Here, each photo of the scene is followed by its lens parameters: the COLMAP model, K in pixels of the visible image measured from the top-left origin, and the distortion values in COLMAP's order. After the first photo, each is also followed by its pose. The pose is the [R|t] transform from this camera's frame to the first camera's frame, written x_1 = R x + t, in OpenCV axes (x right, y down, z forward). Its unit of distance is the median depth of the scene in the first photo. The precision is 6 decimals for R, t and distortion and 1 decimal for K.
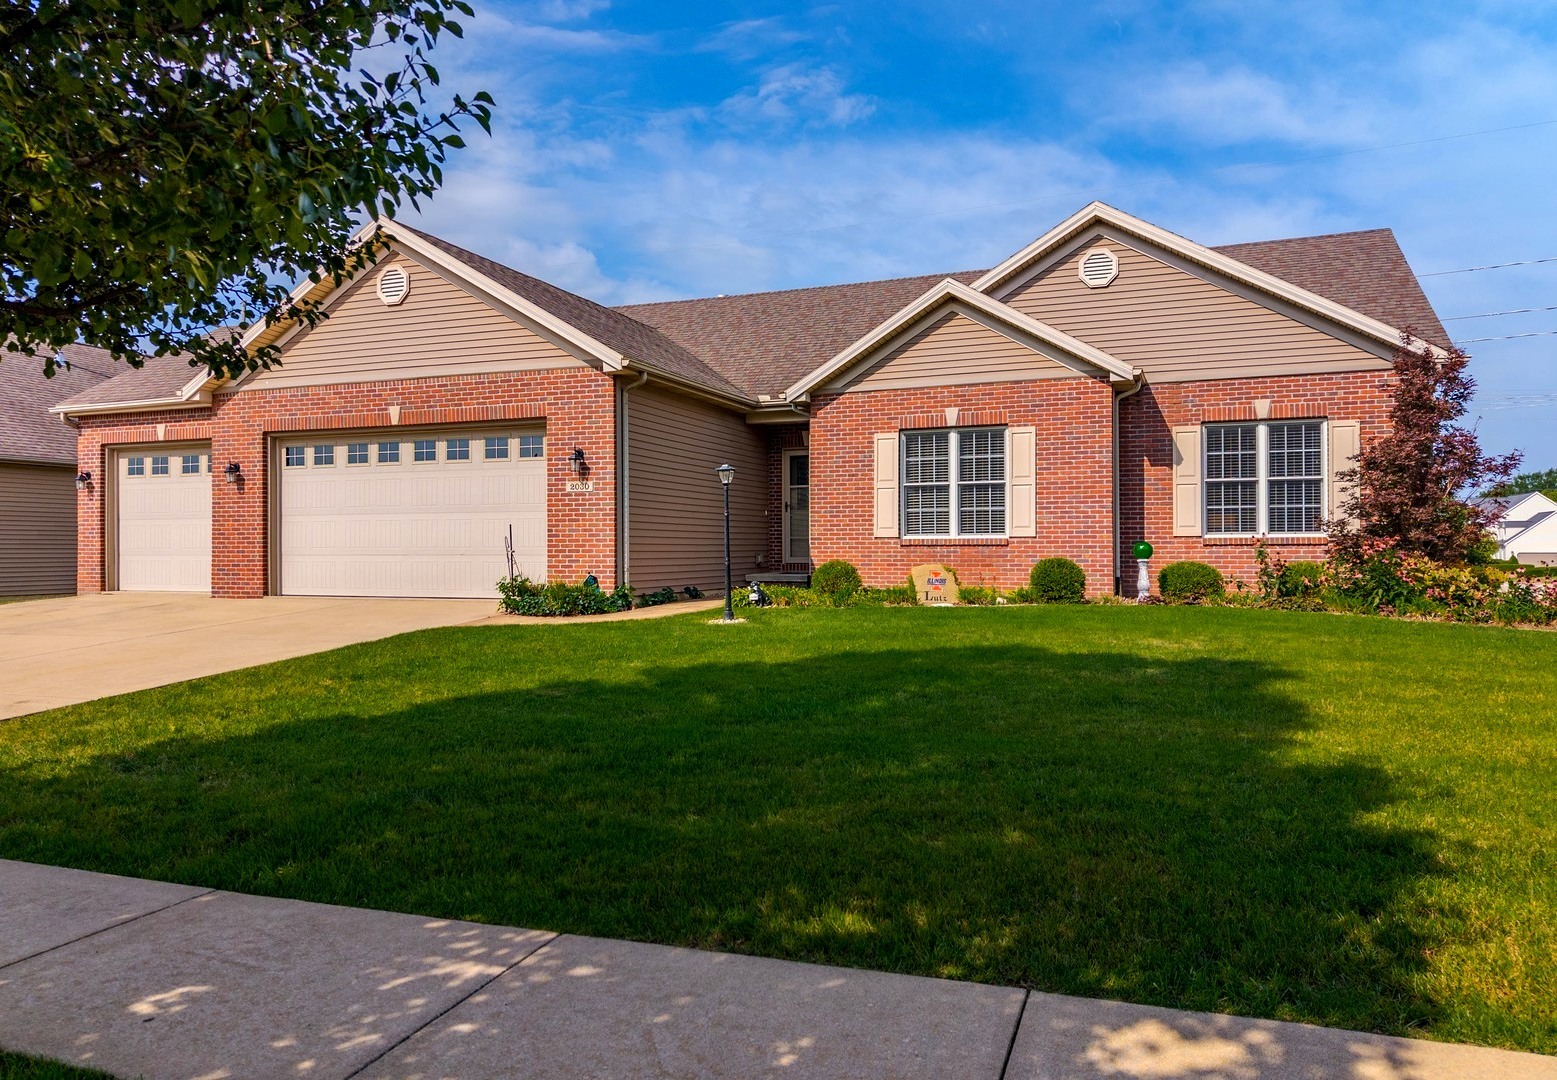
lens RADIAL K [[1118.9, 0, 737.7], [0, 1118.9, 537.5], [0, 0, 1]] dist [0.002500, 0.000310]
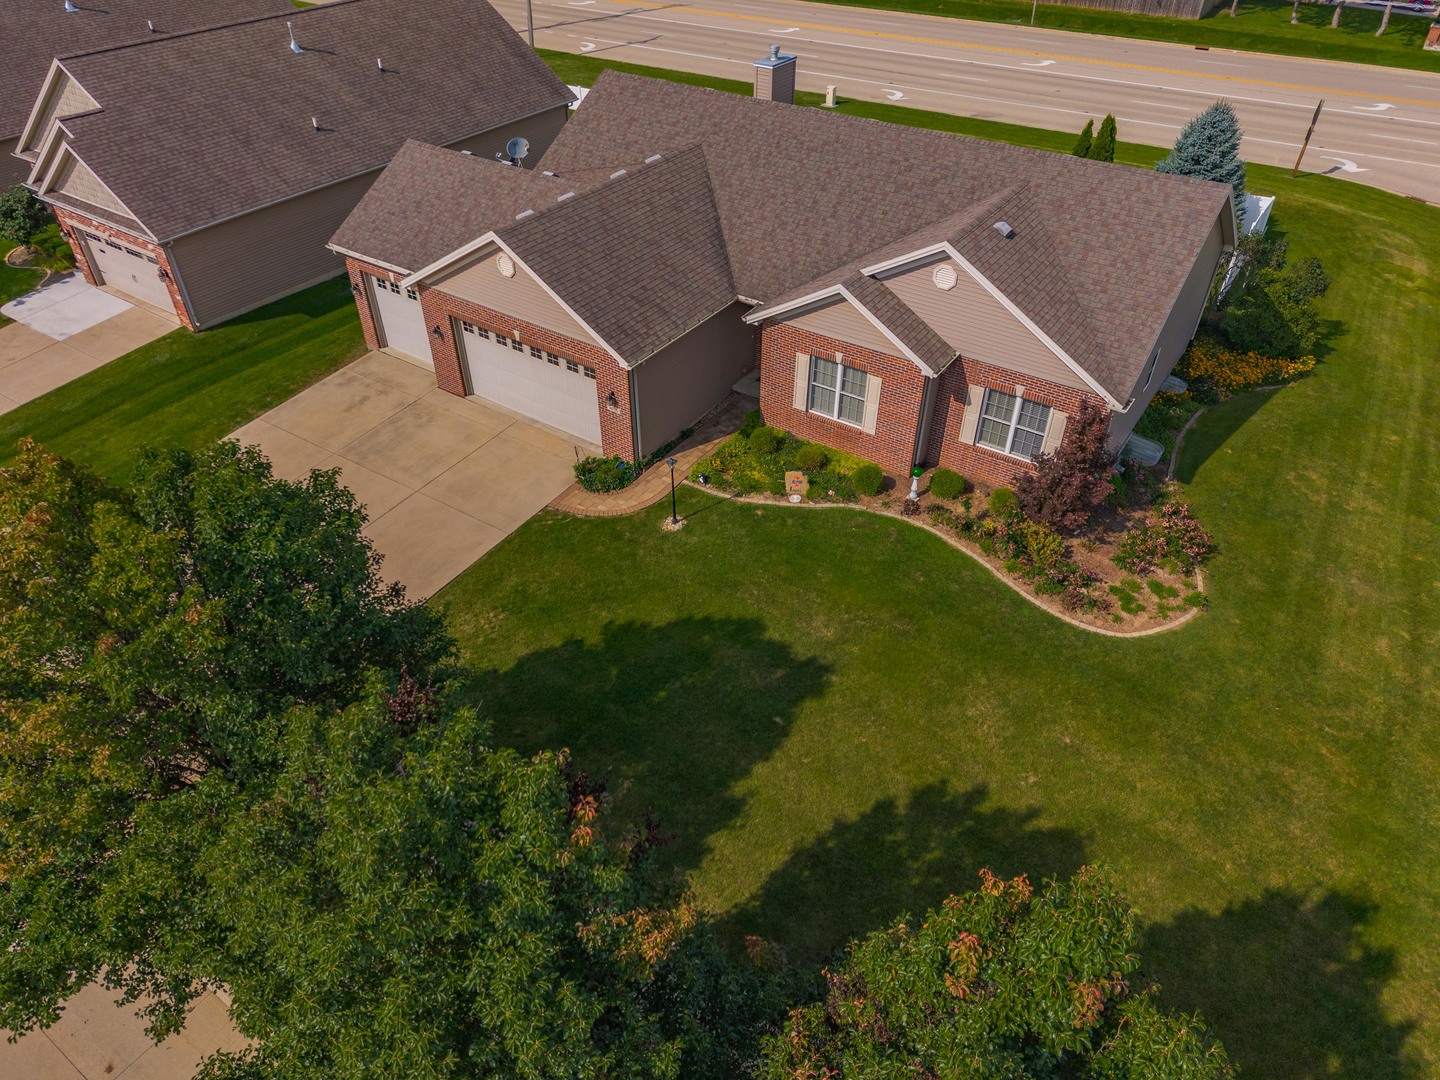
lens RADIAL K [[966.8, 0, 720.0], [0, 966.8, 540.0], [0, 0, 1]] dist [0.051270, -0.061747]
pose [[0.977739, 0.134048, -0.161425, 0.289381], [-0.000459, 0.770692, 0.637207, -0.814866], [0.209825, -0.622948, 0.753597, -0.278244]]
